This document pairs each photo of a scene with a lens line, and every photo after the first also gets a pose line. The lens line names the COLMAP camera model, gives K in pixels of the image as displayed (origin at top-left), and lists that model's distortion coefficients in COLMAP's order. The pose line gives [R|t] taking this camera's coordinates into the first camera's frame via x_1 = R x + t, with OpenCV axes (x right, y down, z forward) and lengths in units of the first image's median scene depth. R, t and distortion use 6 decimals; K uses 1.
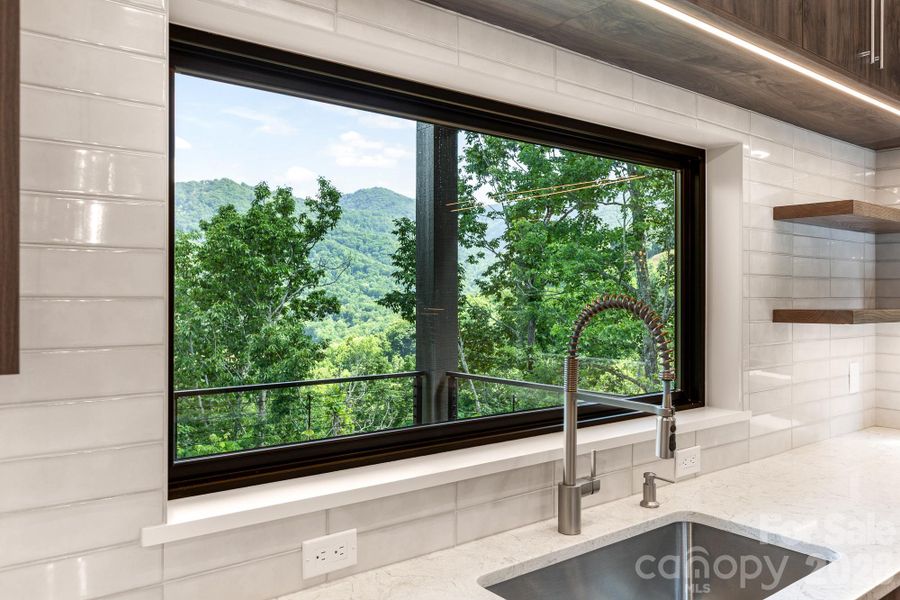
lens RADIAL K [[683.8, 0, 450.3], [0, 683.8, 297.0], [0, 0, 1]] dist [-0.008035, -0.003731]
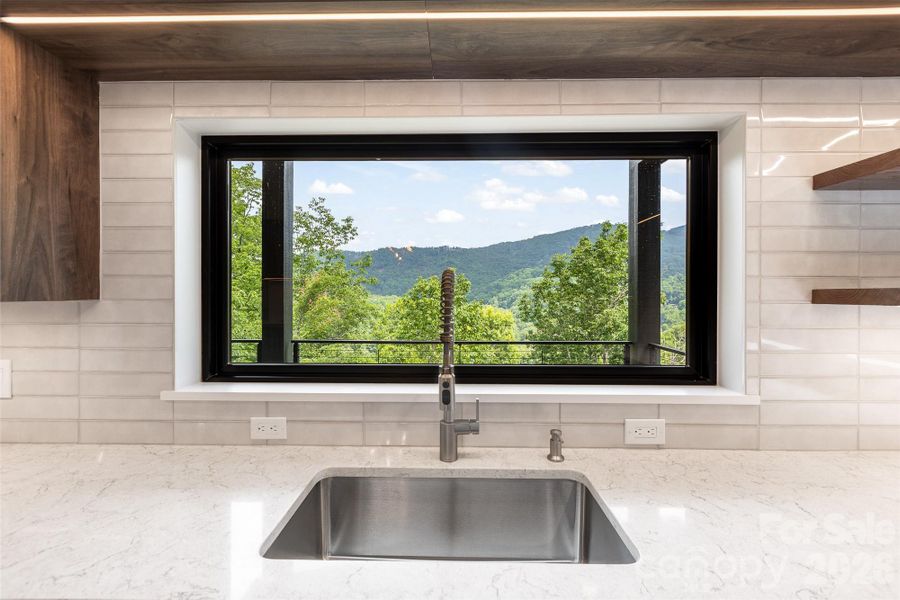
lens RADIAL K [[405.6, 0, 450.9], [0, 405.6, 294.8], [0, 0, 1]] dist [0.000304, -0.001281]
pose [[0.775829, 0.002647, -0.630937, 0.498974], [-0.000949, 0.999995, 0.003028, 0.027491], [0.630942, -0.001750, 0.775828, 0.318273]]
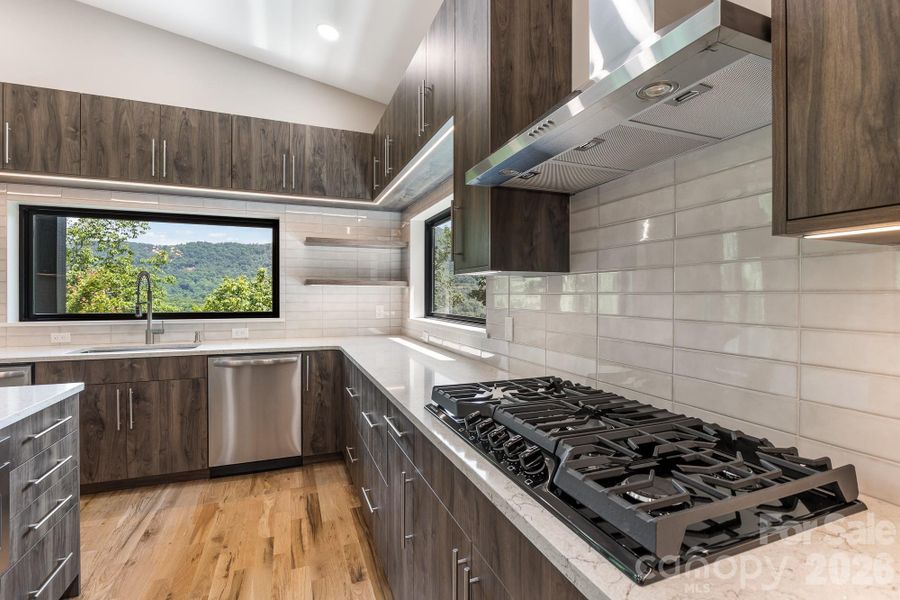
lens RADIAL K [[405.6, 0, 450.9], [0, 405.6, 294.8], [0, 0, 1]] dist [0.000304, -0.001281]
pose [[0.959522, 0.003686, -0.281608, 1.547926], [-0.005906, 0.999958, -0.007038, 0.092831], [0.281570, 0.008416, 0.959504, -0.269267]]
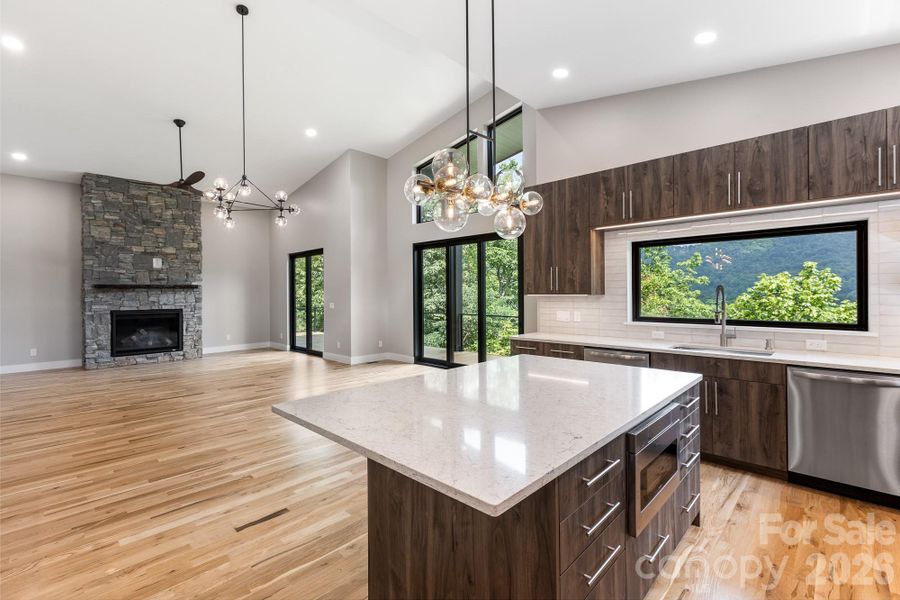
lens RADIAL K [[405.6, 0, 450.9], [0, 405.6, 294.8], [0, 0, 1]] dist [0.000304, -0.001281]
pose [[0.137124, 0.000306, -0.990554, 1.654383], [0.005564, 0.999984, 0.001079, 0.029737], [0.990538, -0.005660, 0.137120, -0.600394]]
